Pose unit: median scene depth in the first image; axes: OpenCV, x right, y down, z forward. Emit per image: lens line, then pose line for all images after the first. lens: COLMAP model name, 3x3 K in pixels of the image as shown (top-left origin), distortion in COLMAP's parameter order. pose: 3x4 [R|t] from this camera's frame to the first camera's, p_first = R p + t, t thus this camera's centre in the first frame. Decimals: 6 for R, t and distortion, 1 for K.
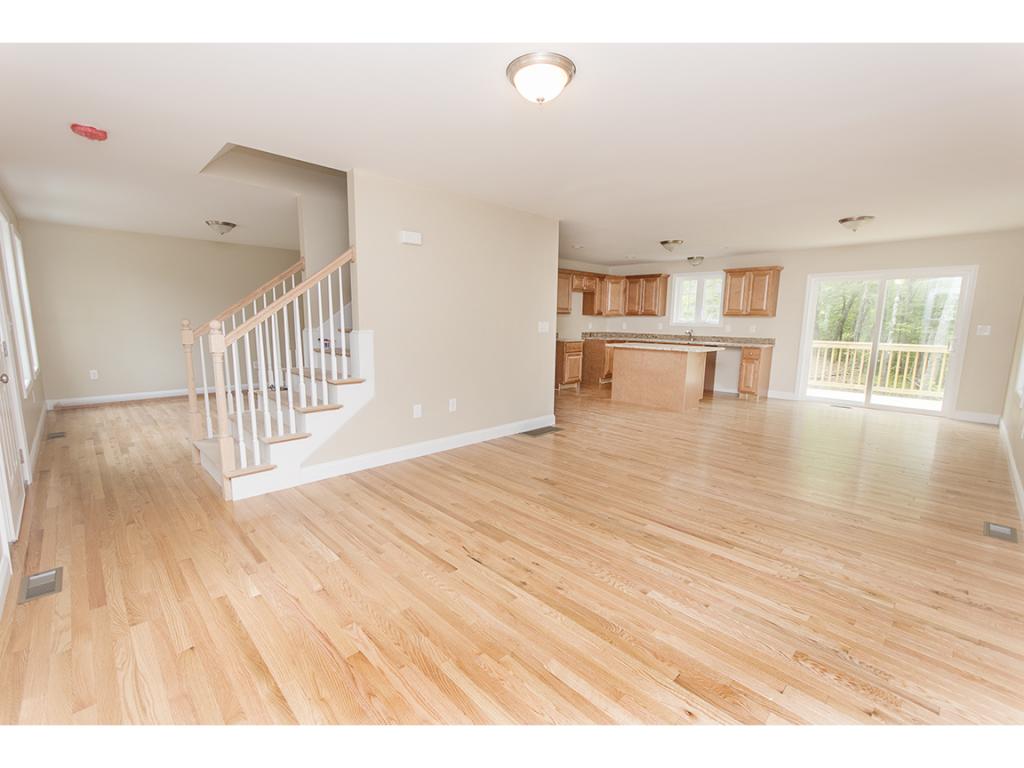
lens RADIAL K [[448.6, 0, 508.8], [0, 448.6, 386.6], [0, 0, 1]] dist [0.001509, 0.000187]
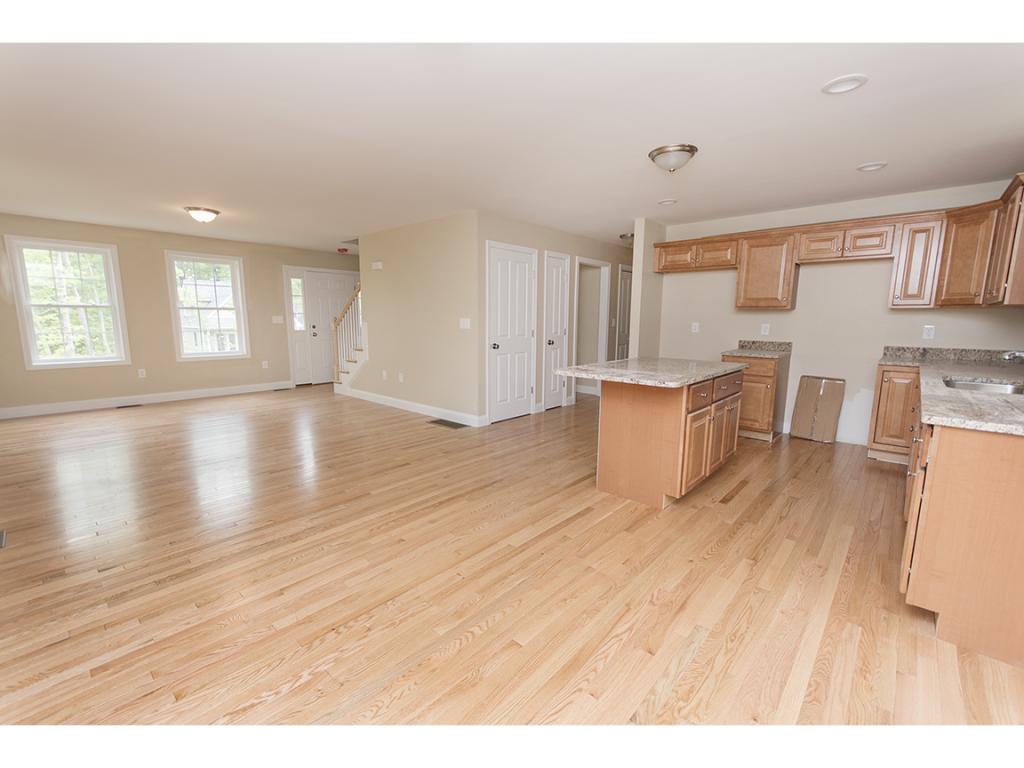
lens RADIAL K [[448.6, 0, 508.8], [0, 448.6, 386.6], [0, 0, 1]] dist [0.001509, 0.000187]
pose [[0.065287, 0.142552, -0.987632, 0.694184], [-0.157452, 0.978816, 0.130872, -0.089994], [0.985366, 0.146960, 0.086349, 0.660513]]
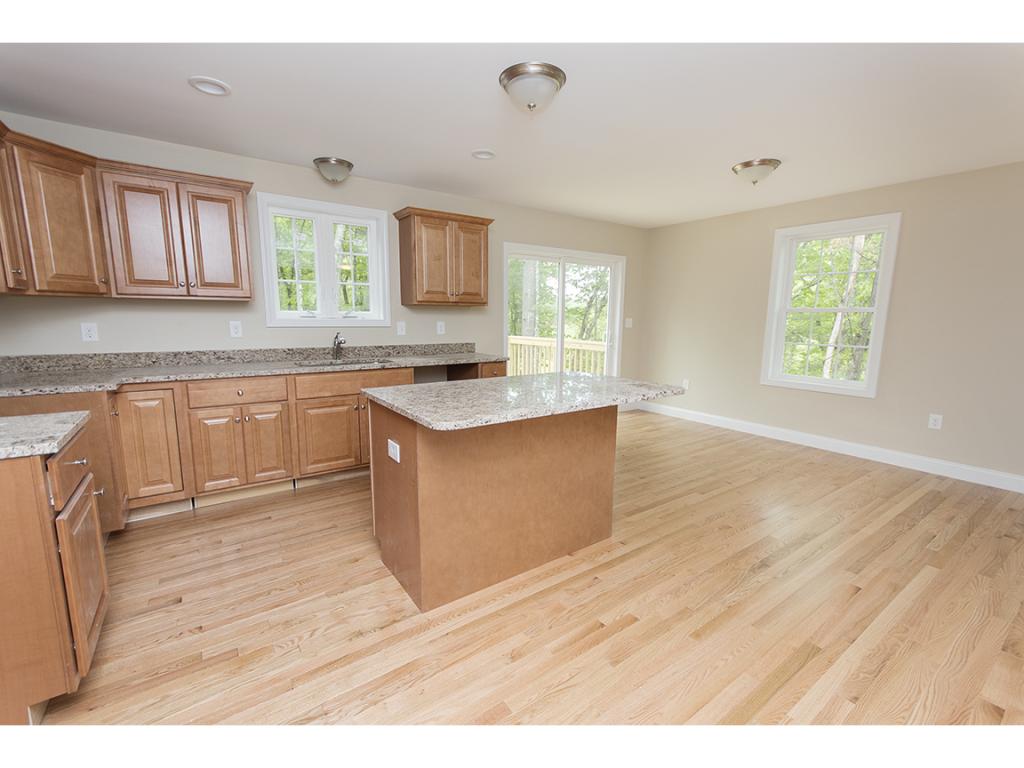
lens RADIAL K [[448.6, 0, 508.8], [0, 448.6, 386.6], [0, 0, 1]] dist [0.001509, 0.000187]
pose [[0.153893, -0.166940, 0.973883, 0.001922], [0.142162, 0.979110, 0.145371, -0.120716], [-0.977807, 0.116078, 0.174411, 0.791513]]
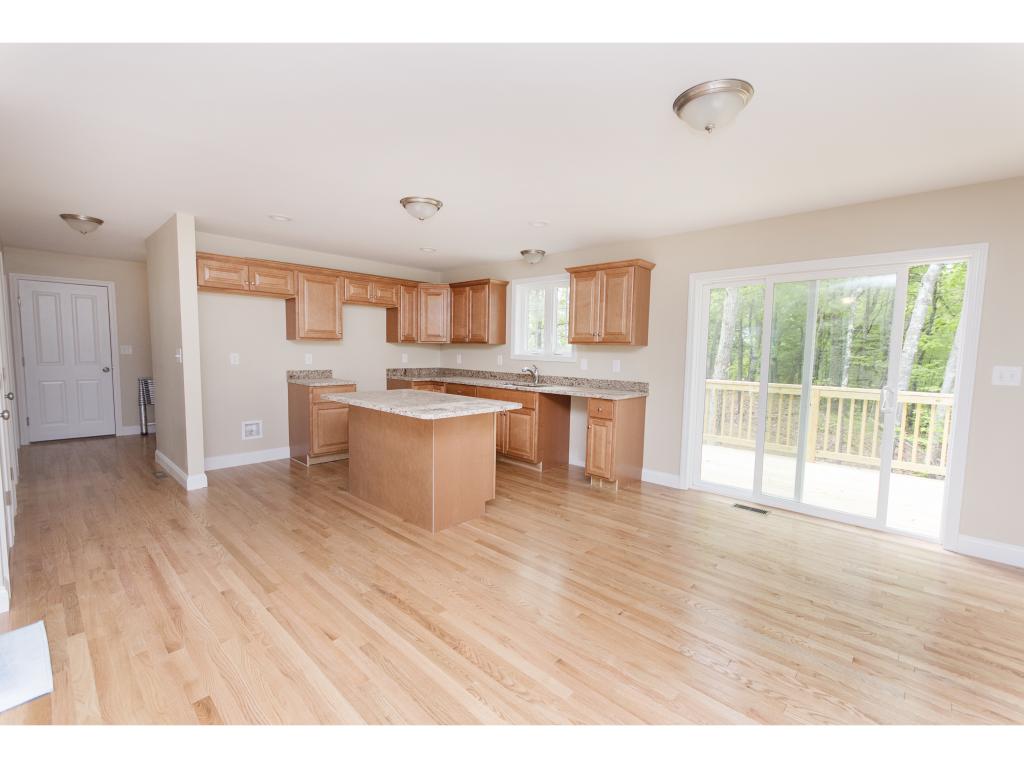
lens RADIAL K [[448.6, 0, 508.8], [0, 448.6, 386.6], [0, 0, 1]] dist [0.001509, 0.000187]
pose [[0.998774, 0.001191, 0.049482, 0.355997], [0.002115, 0.997770, -0.066714, -0.057987], [-0.049451, 0.066736, 0.996544, 0.390274]]
